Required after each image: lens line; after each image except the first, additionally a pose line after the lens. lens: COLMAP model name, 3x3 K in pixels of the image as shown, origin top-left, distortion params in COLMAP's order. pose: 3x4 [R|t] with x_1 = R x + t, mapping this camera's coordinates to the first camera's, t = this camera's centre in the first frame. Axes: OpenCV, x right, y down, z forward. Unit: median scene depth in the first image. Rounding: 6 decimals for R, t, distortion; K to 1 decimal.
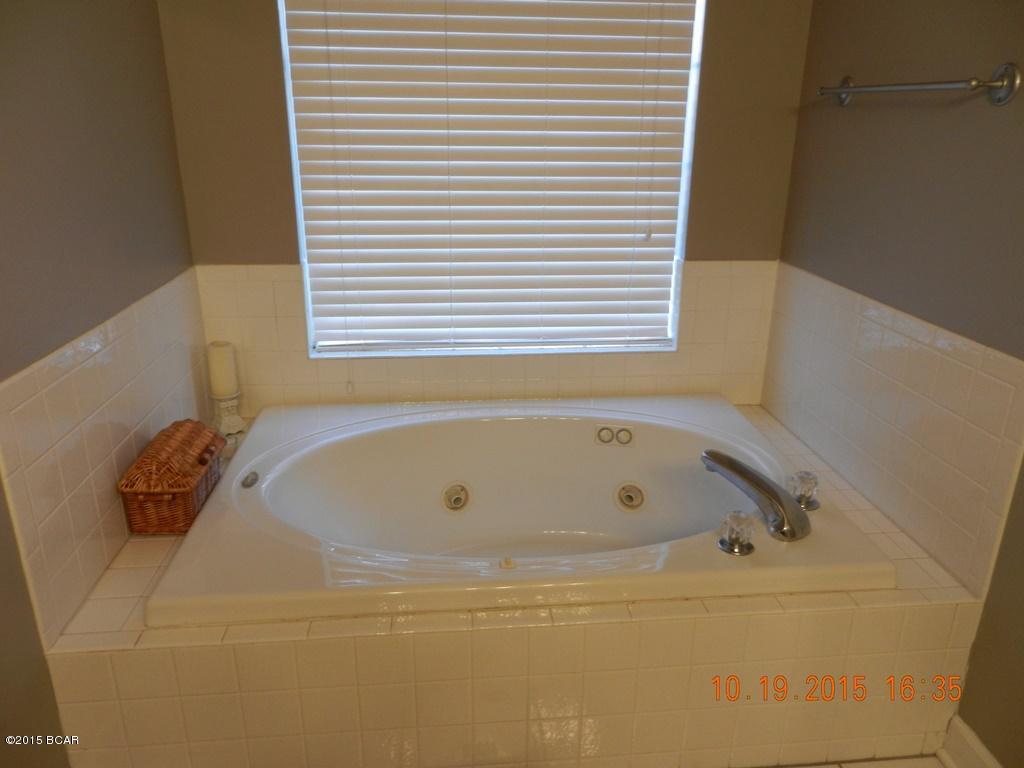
lens RADIAL K [[766.4, 0, 512.0], [0, 766.4, 384.0], [0, 0, 1]] dist [0.018225, -0.011469]
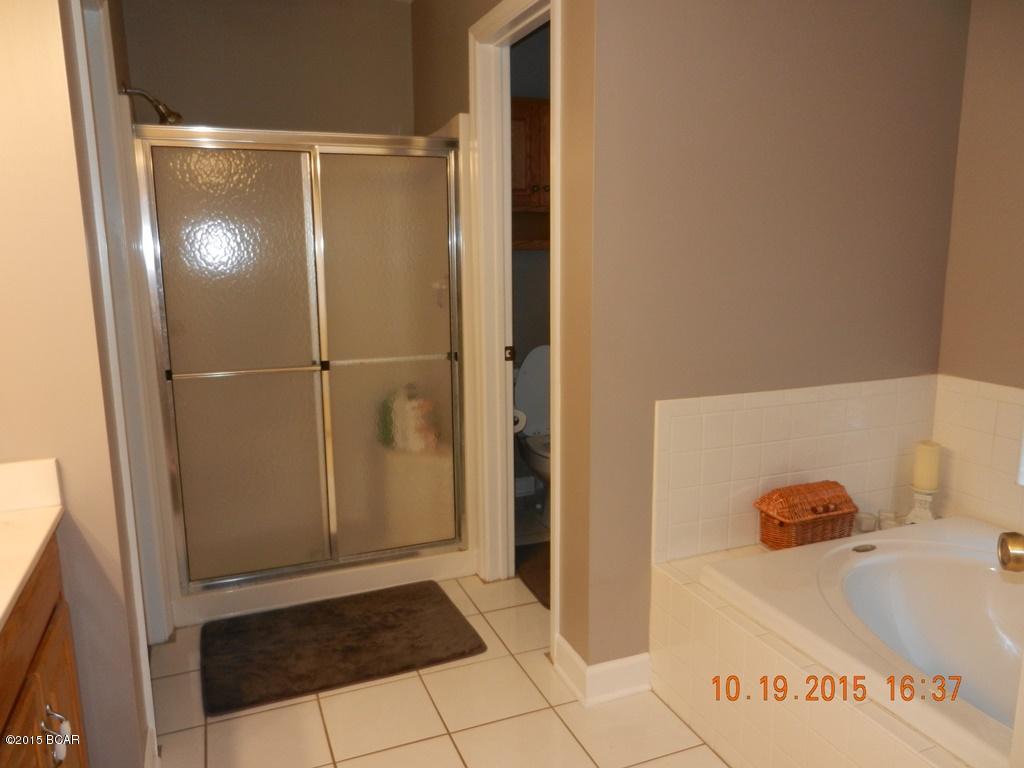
lens RADIAL K [[766.4, 0, 512.0], [0, 766.4, 384.0], [0, 0, 1]] dist [0.018225, -0.011469]
pose [[0.270310, 0.173173, -0.947071, 0.503355], [-0.312415, 0.946238, 0.083852, -0.037724], [0.910675, 0.273214, 0.309879, 0.072846]]
